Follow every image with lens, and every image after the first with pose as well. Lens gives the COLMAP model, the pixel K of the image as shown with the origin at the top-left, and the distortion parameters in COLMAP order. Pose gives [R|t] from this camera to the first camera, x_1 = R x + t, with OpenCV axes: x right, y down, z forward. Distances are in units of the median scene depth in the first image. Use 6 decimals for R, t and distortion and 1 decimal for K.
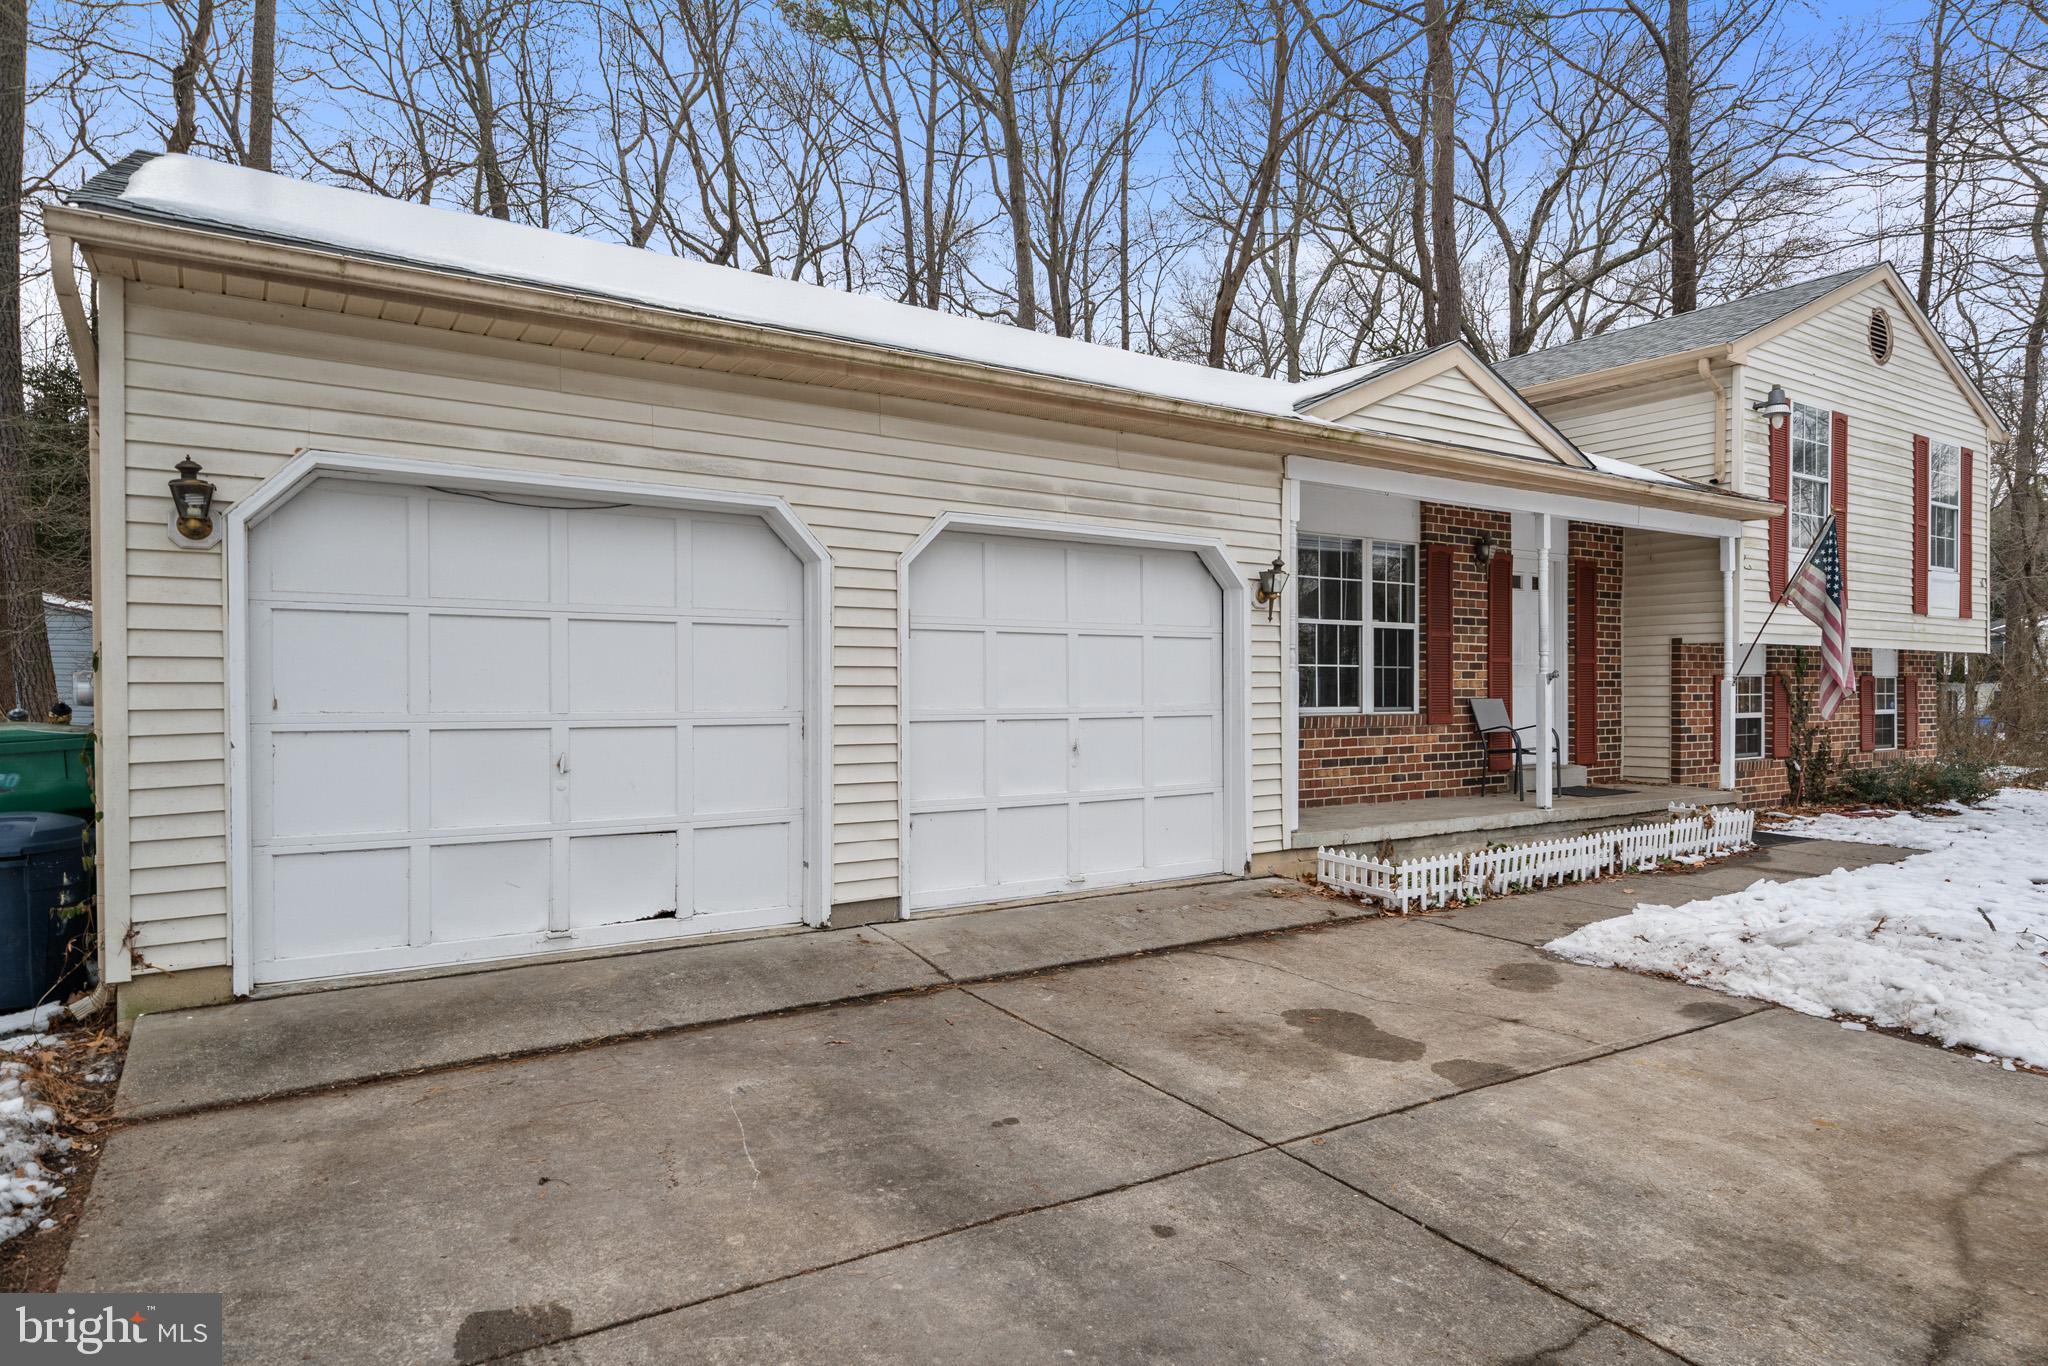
lens RADIAL K [[1194.6, 0, 1024.0], [0, 1194.6, 683.0], [0, 0, 1]] dist [0.001486, -0.000353]
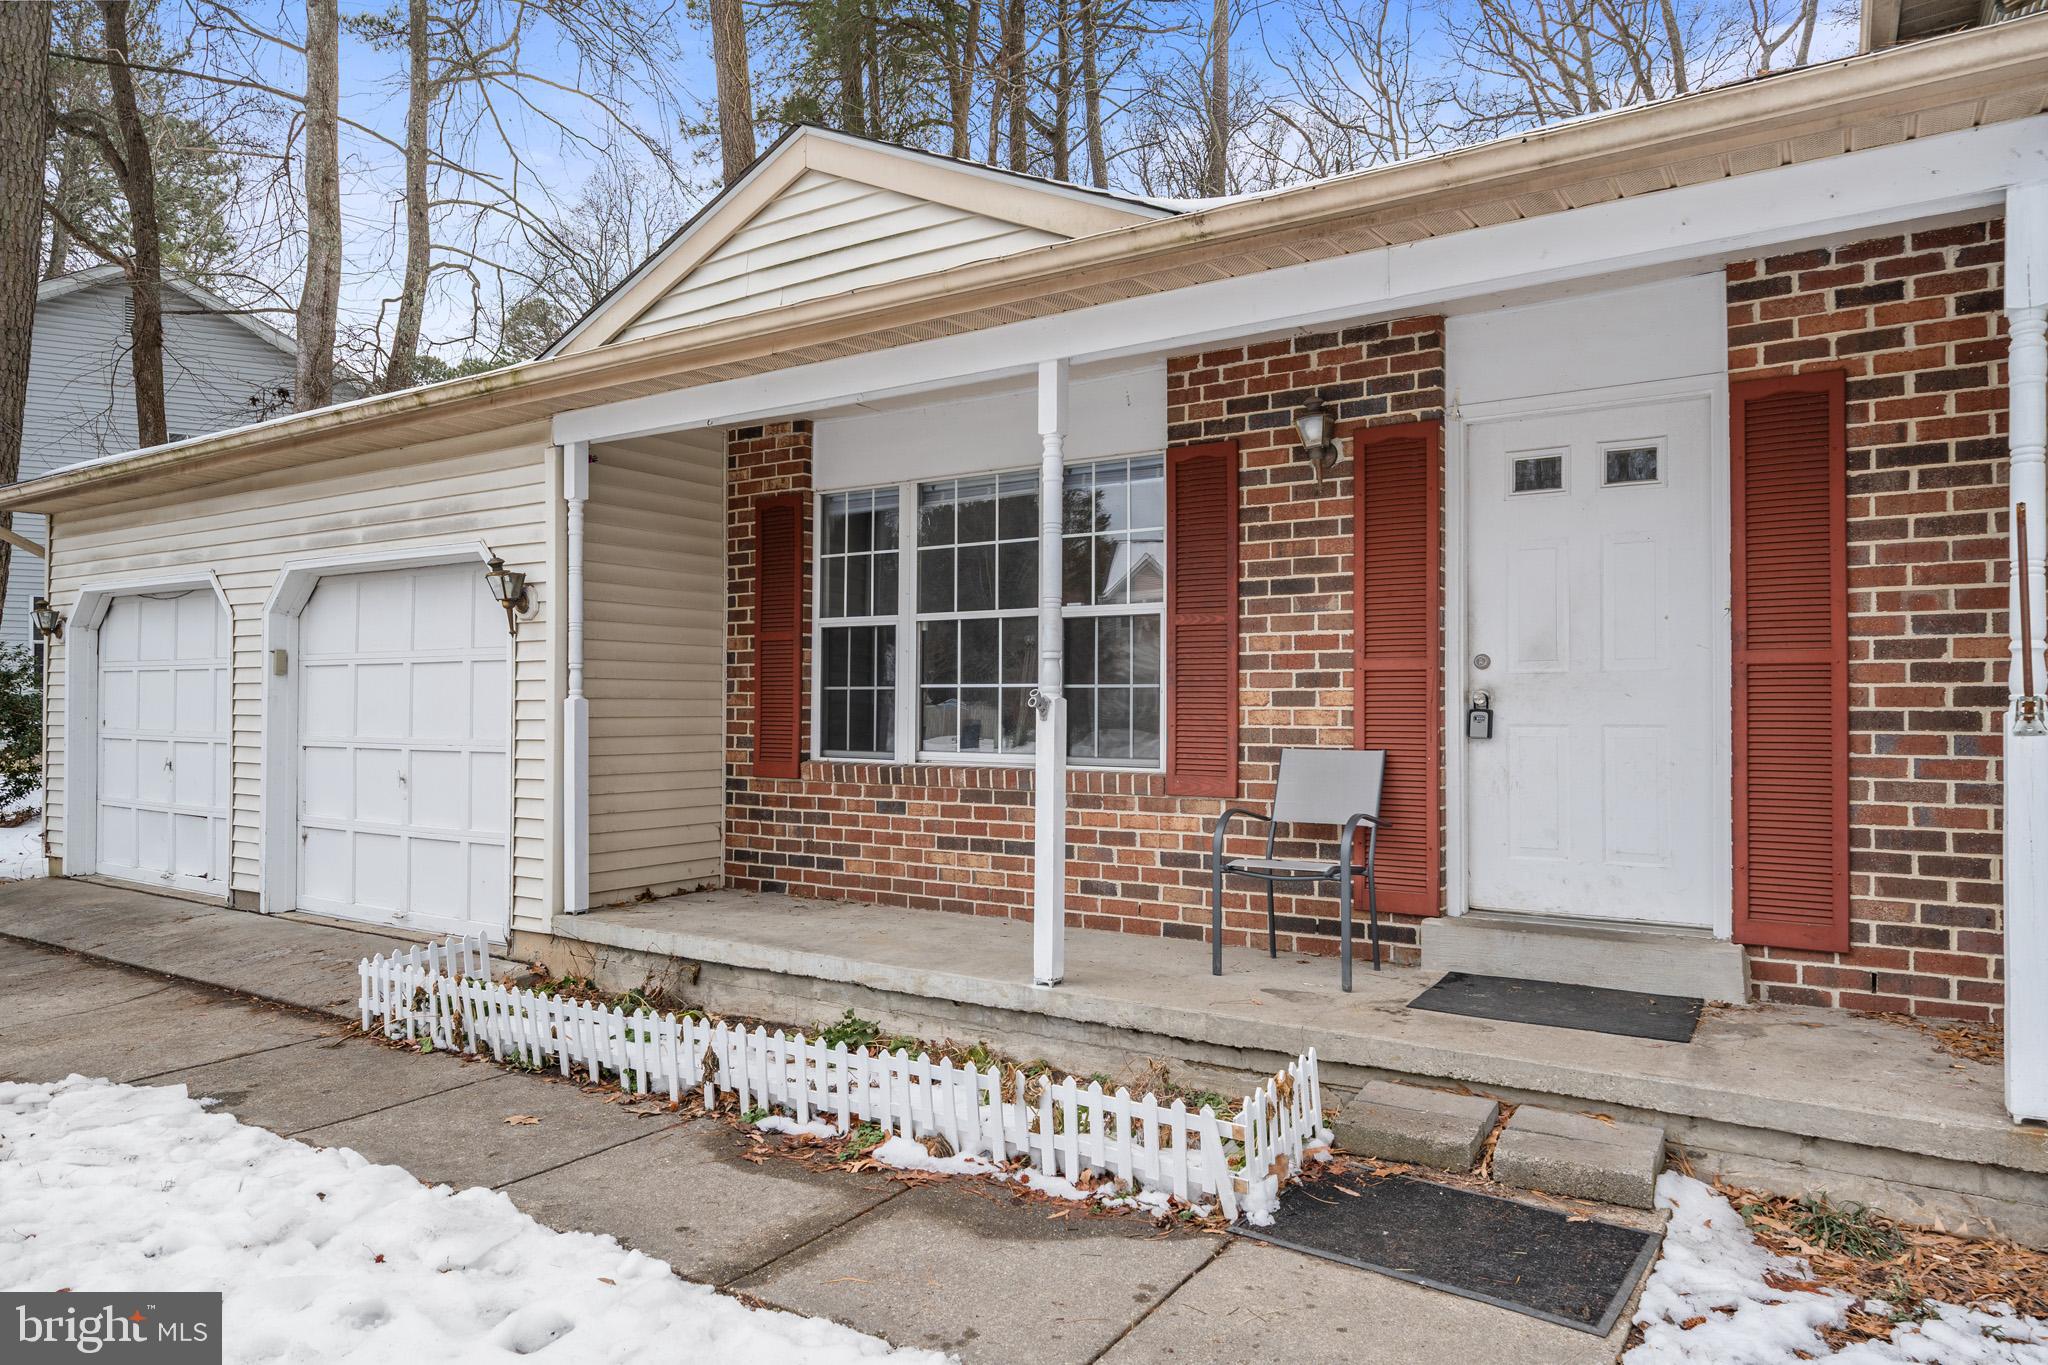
lens RADIAL K [[1235.9, 0, 1029.4], [0, 1235.9, 683.4], [0, 0, 1]] dist [-0.003963, 0.000189]
pose [[0.405683, -0.014694, -0.913896, 0.856167], [0.001526, 0.999880, -0.015399, -0.005859], [0.914012, 0.004853, 0.405657, 0.773650]]
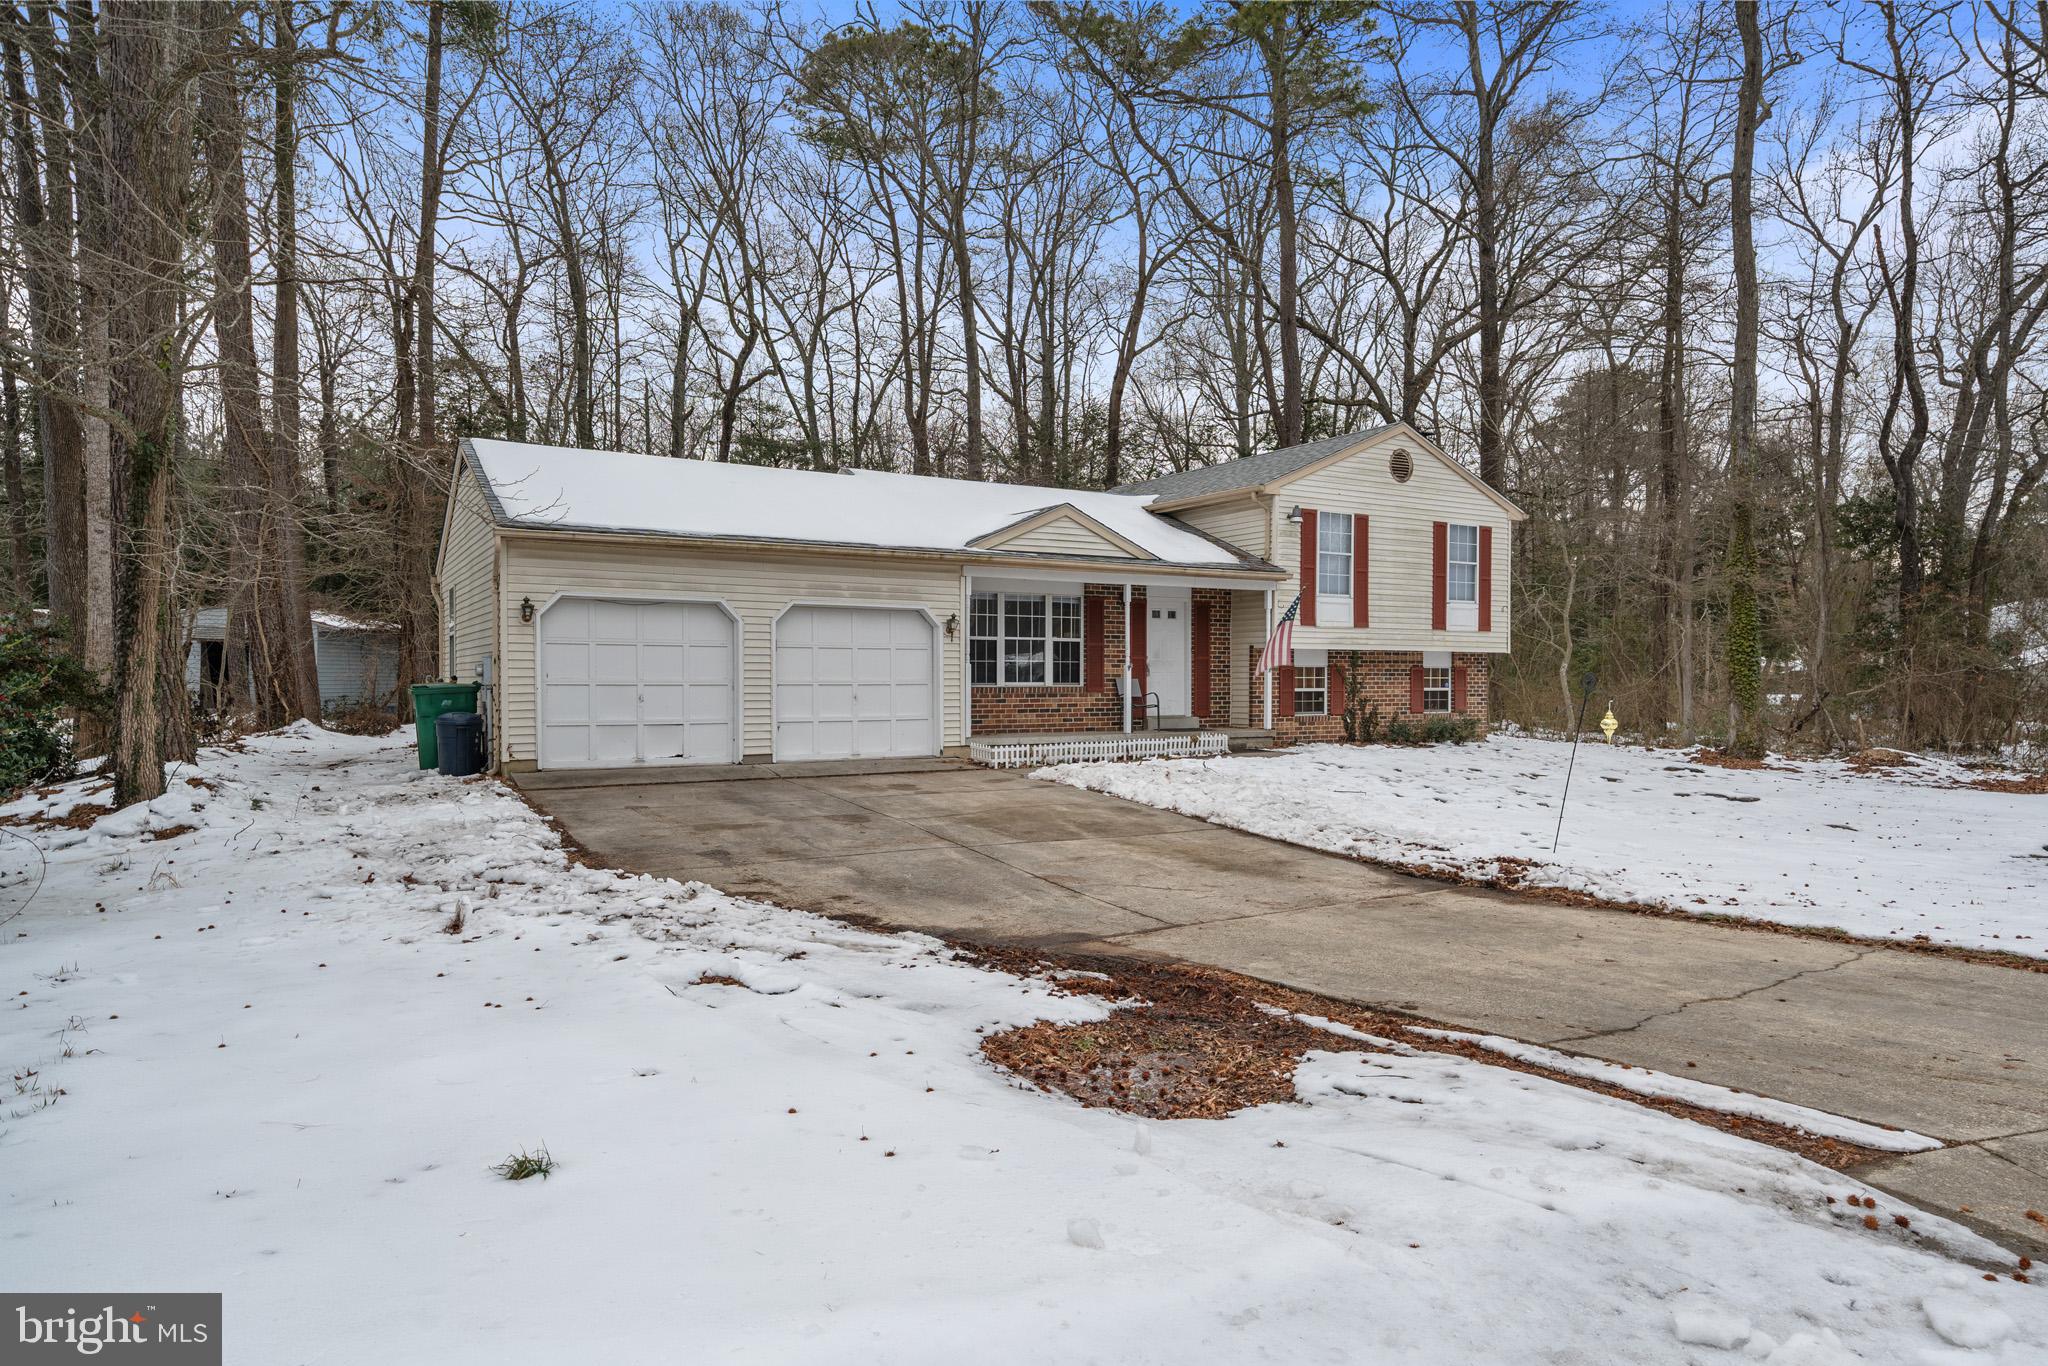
lens RADIAL K [[1235.9, 0, 1029.4], [0, 1235.9, 683.9], [0, 0, 1]] dist [-0.003963, 0.000189]
pose [[0.998886, 0.003640, -0.047054, 0.360502], [-0.003134, 0.999937, 0.010811, 0.000991], [0.047091, -0.010651, 0.998834, -1.012809]]
